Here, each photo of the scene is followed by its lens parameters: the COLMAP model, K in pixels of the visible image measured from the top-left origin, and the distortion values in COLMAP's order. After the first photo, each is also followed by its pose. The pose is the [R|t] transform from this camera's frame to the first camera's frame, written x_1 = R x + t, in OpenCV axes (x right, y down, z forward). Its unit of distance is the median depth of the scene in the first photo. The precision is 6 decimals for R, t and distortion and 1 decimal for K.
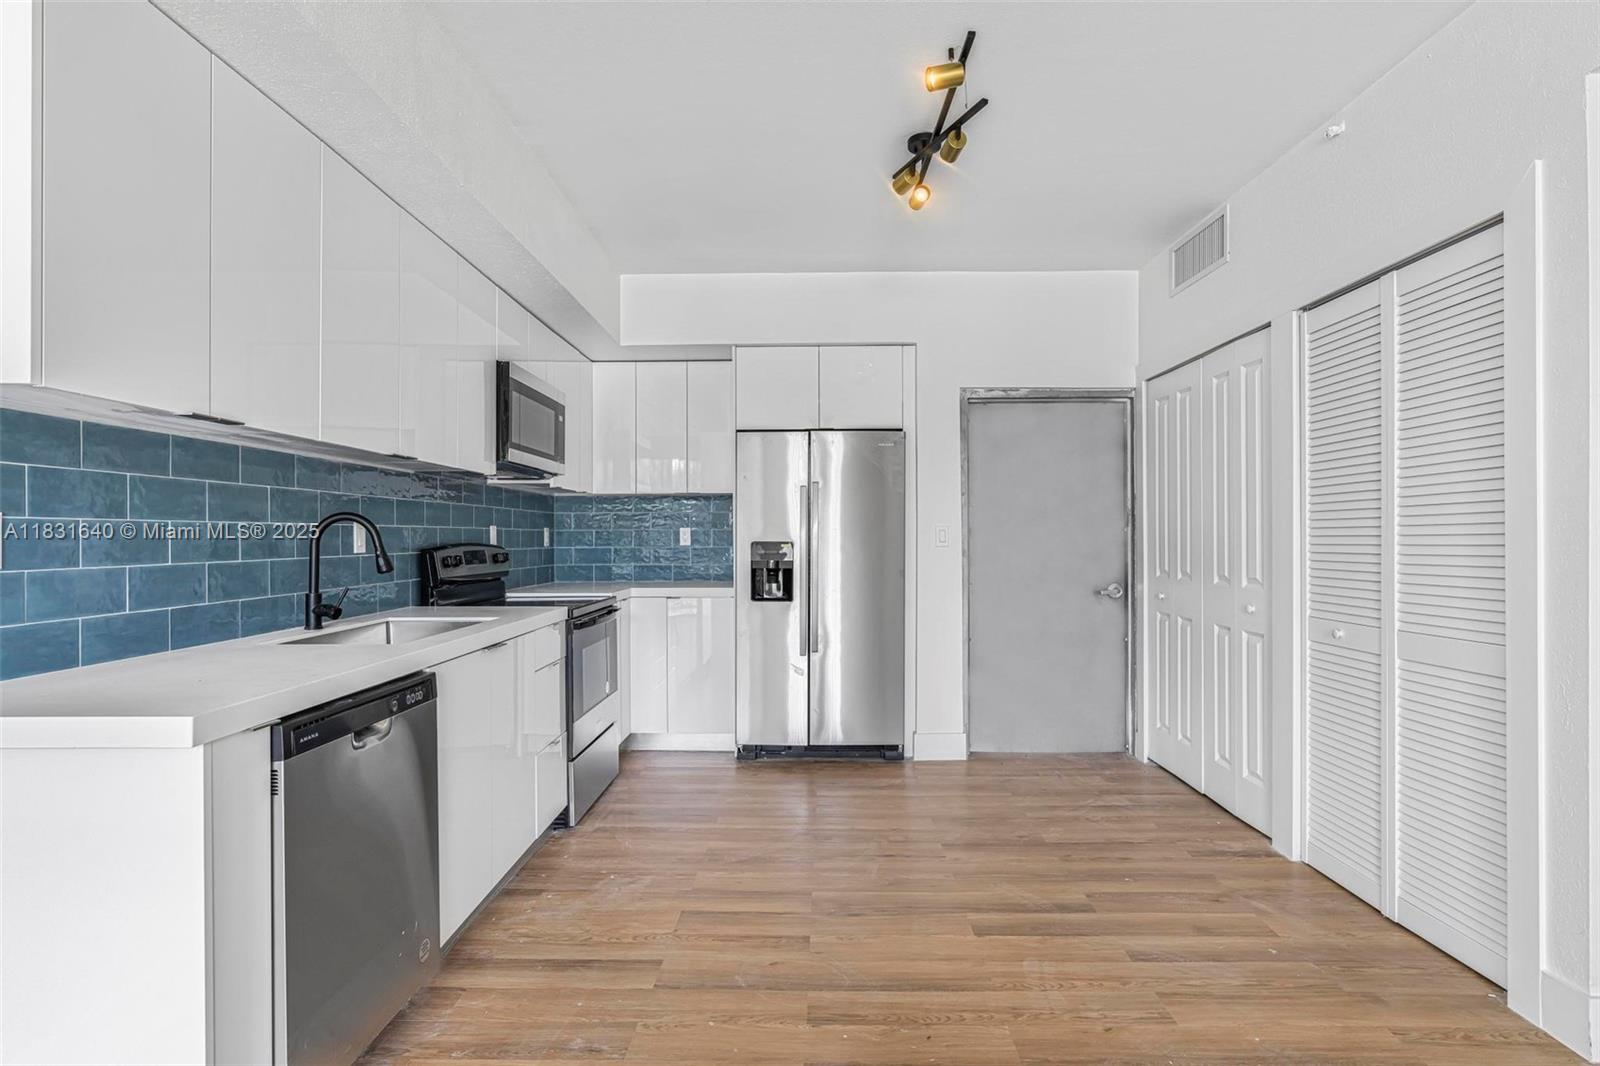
lens RADIAL K [[814.8, 0, 803.3], [0, 814.8, 544.1], [0, 0, 1]] dist [0.002263, 0.000908]
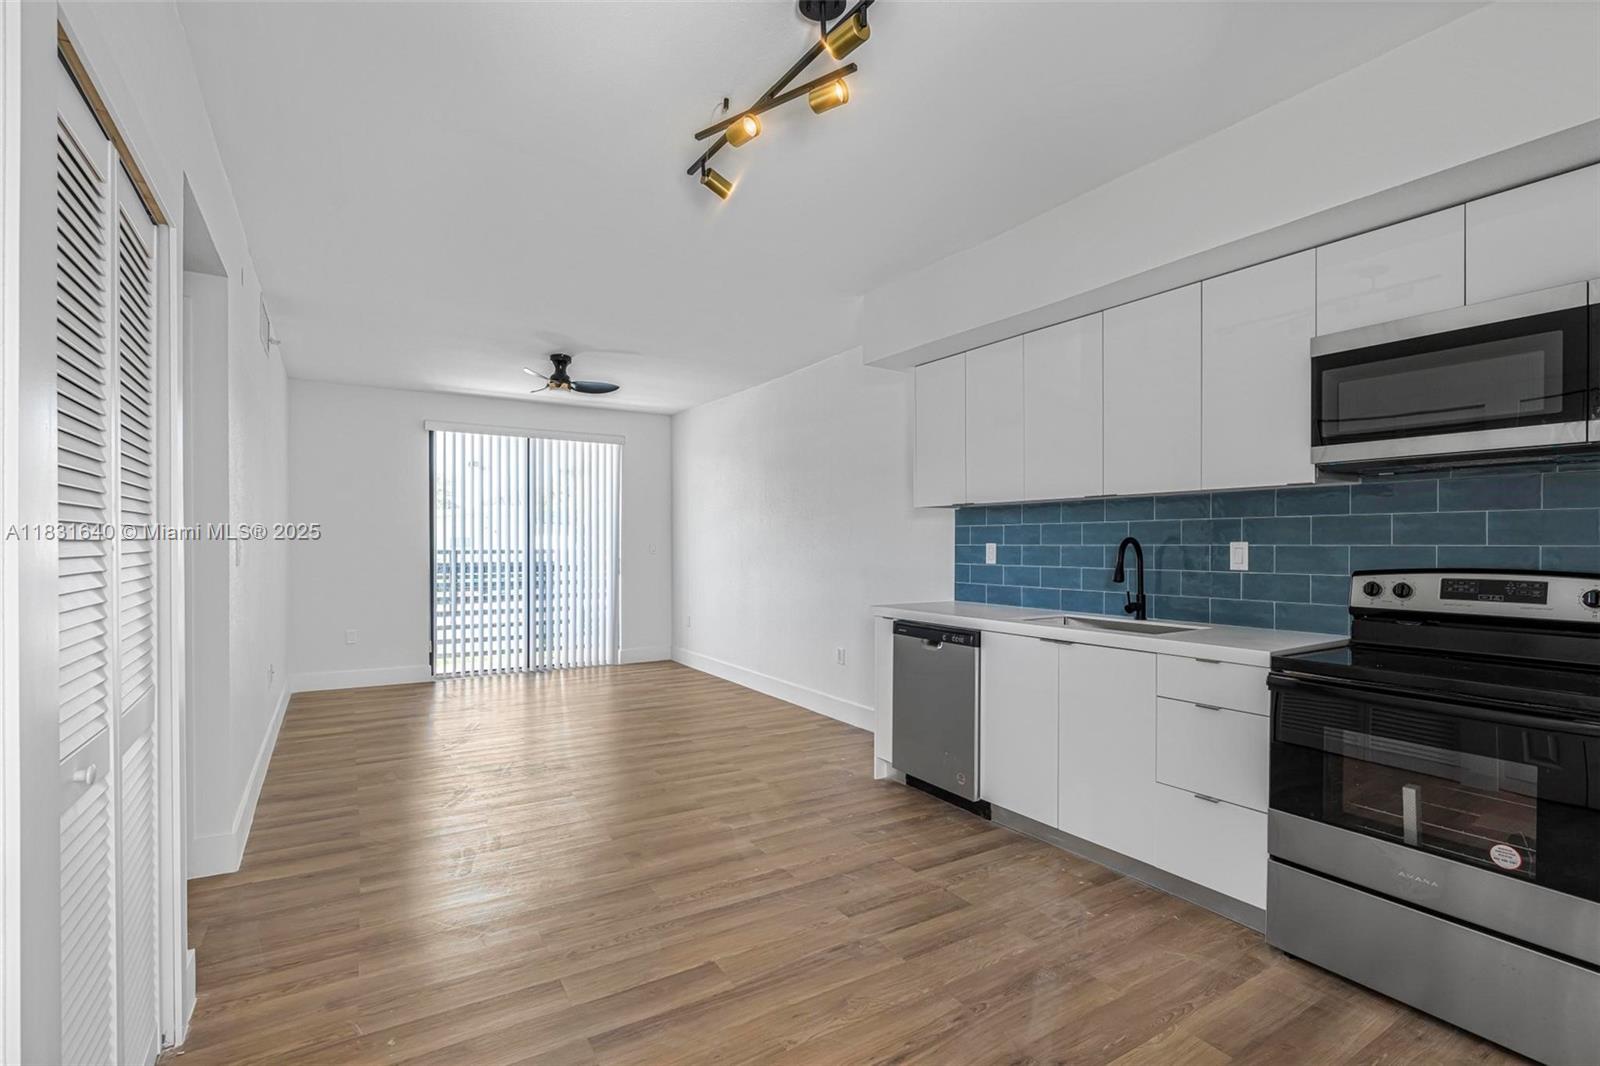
lens RADIAL K [[727.8, 0, 809.5], [0, 727.8, 534.3], [0, 0, 1]] dist [-0.000247, 0.001096]
pose [[-0.837774, -0.001541, -0.546015, 0.604683], [0.000363, 0.999994, -0.003379, -0.041999], [0.546017, -0.003029, -0.837768, 1.826811]]
